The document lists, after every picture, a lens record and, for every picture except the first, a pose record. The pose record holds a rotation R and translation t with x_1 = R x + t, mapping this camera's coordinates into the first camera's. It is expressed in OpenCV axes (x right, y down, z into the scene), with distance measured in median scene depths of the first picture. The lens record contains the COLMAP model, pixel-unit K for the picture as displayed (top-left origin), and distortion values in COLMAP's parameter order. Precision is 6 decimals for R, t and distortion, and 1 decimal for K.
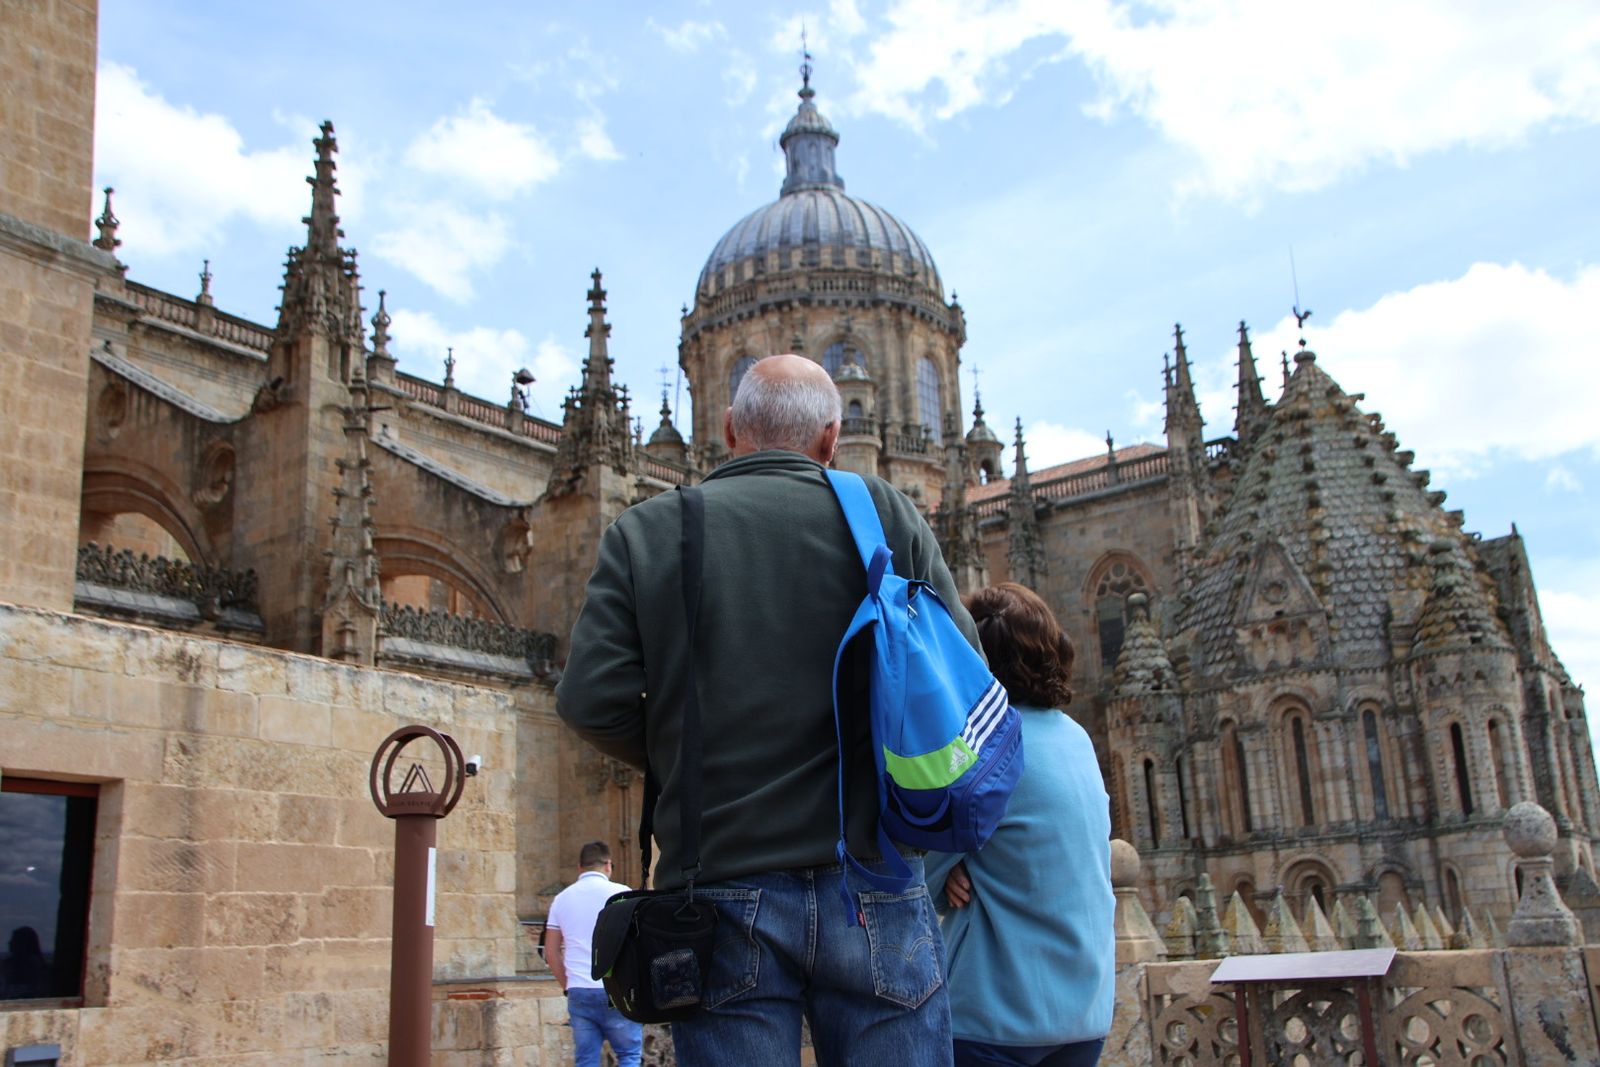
lens RADIAL K [[1547.9, 0, 798.7], [0, 1547.9, 582.3], [0, 0, 1]] dist [-0.132763, 0.284630]
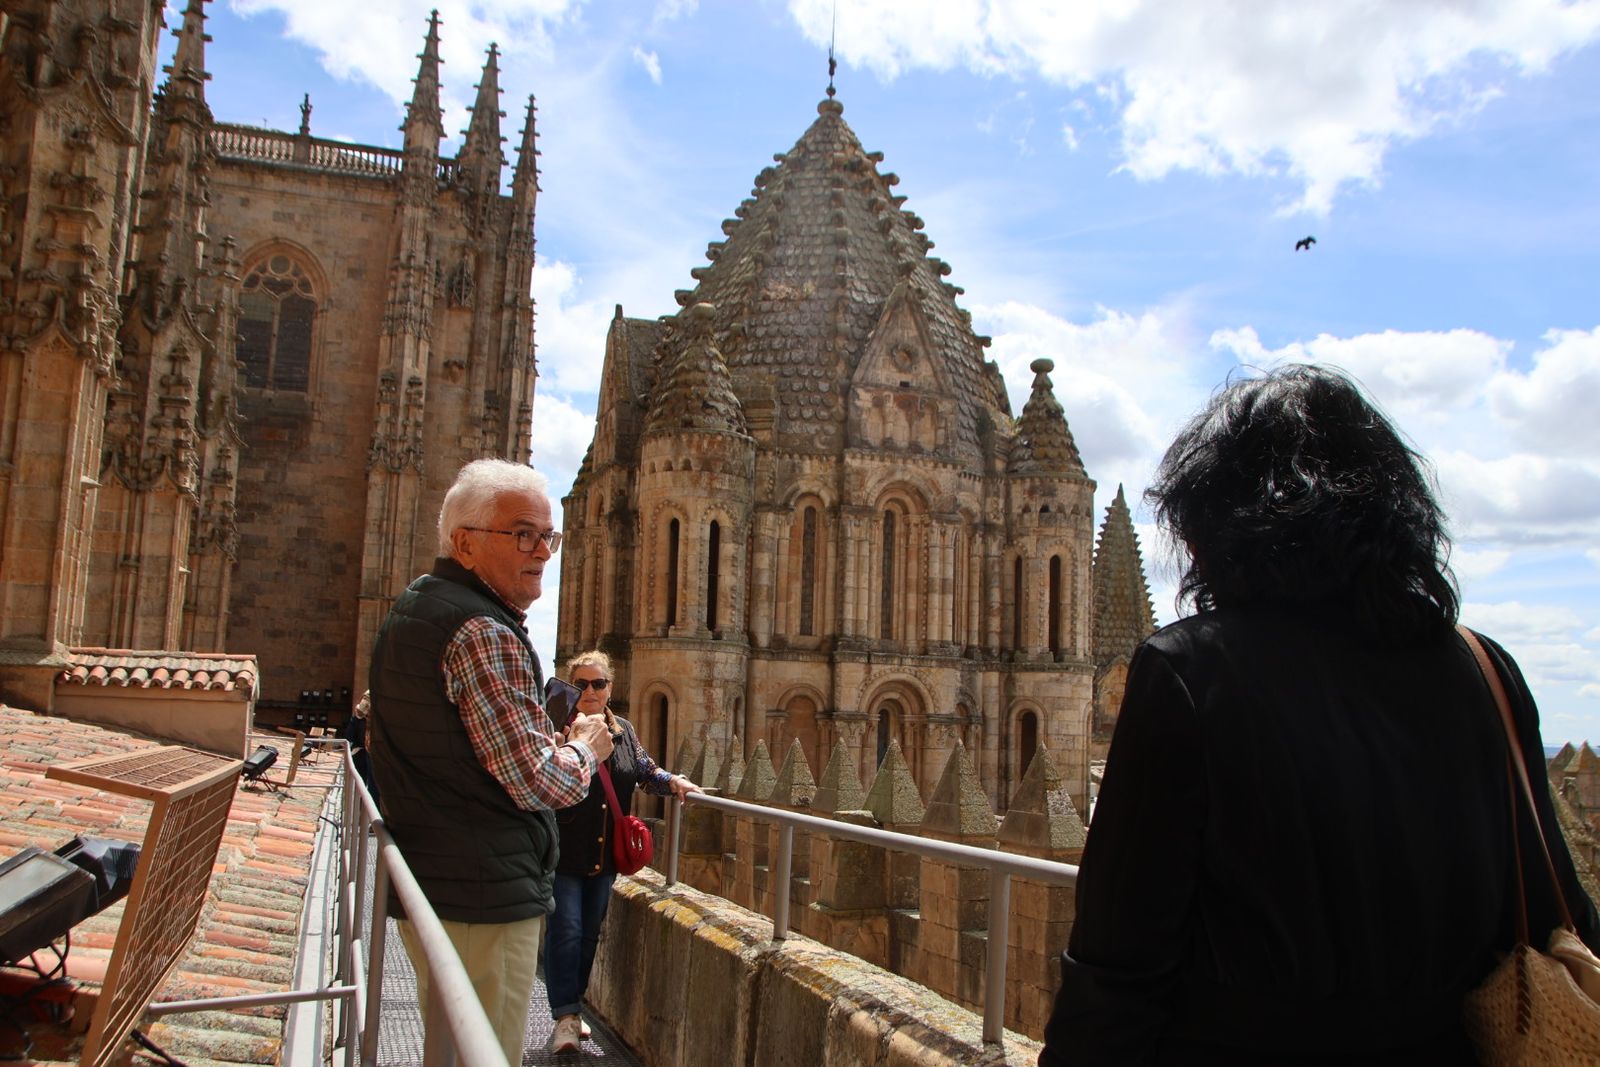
lens RADIAL K [[1322.5, 0, 799.8], [0, 1322.5, 582.5], [0, 0, 1]] dist [-0.152389, 0.161279]
pose [[0.551957, 0.155621, 0.819222, -0.242949], [-0.264244, 0.964442, -0.005170, 0.121811], [-0.790897, -0.213621, 0.573453, 0.526655]]
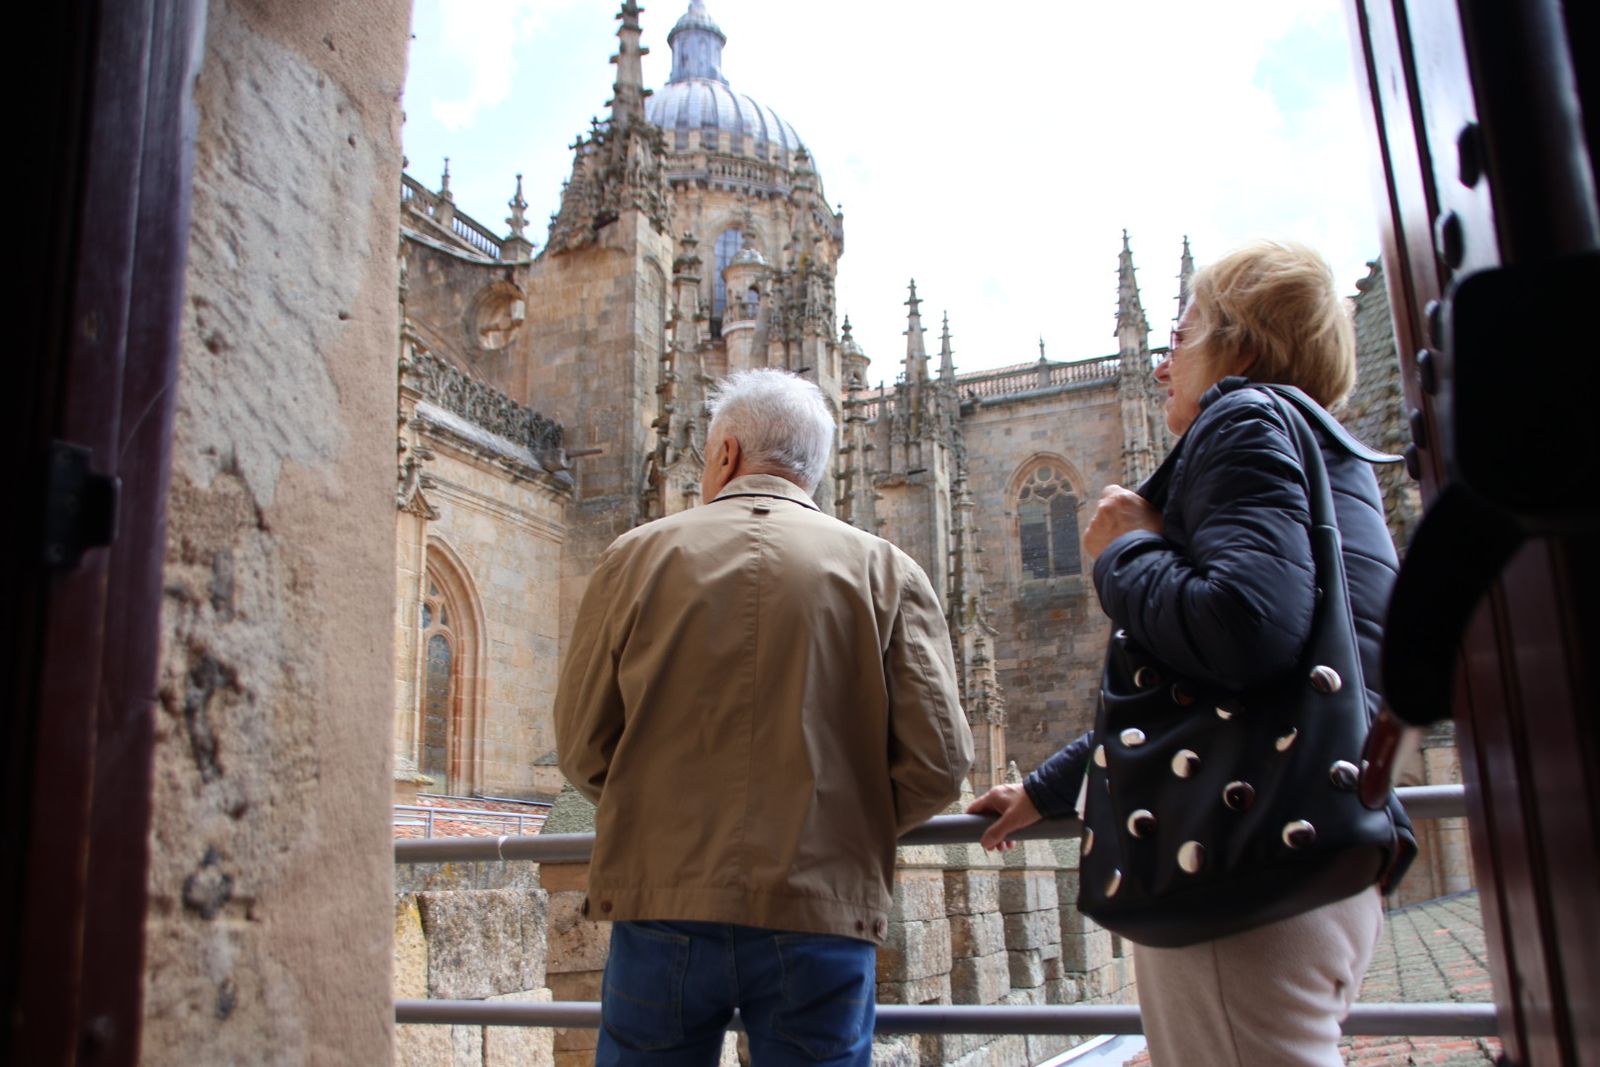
lens RADIAL K [[1322.5, 0, 799.8], [0, 1322.5, 582.5], [0, 0, 1]] dist [-0.152389, 0.161279]
pose [[0.973885, 0.075358, 0.214170, -0.164070], [-0.080936, 0.996568, 0.017382, 0.084200], [-0.212125, -0.034263, 0.976642, 0.324189]]
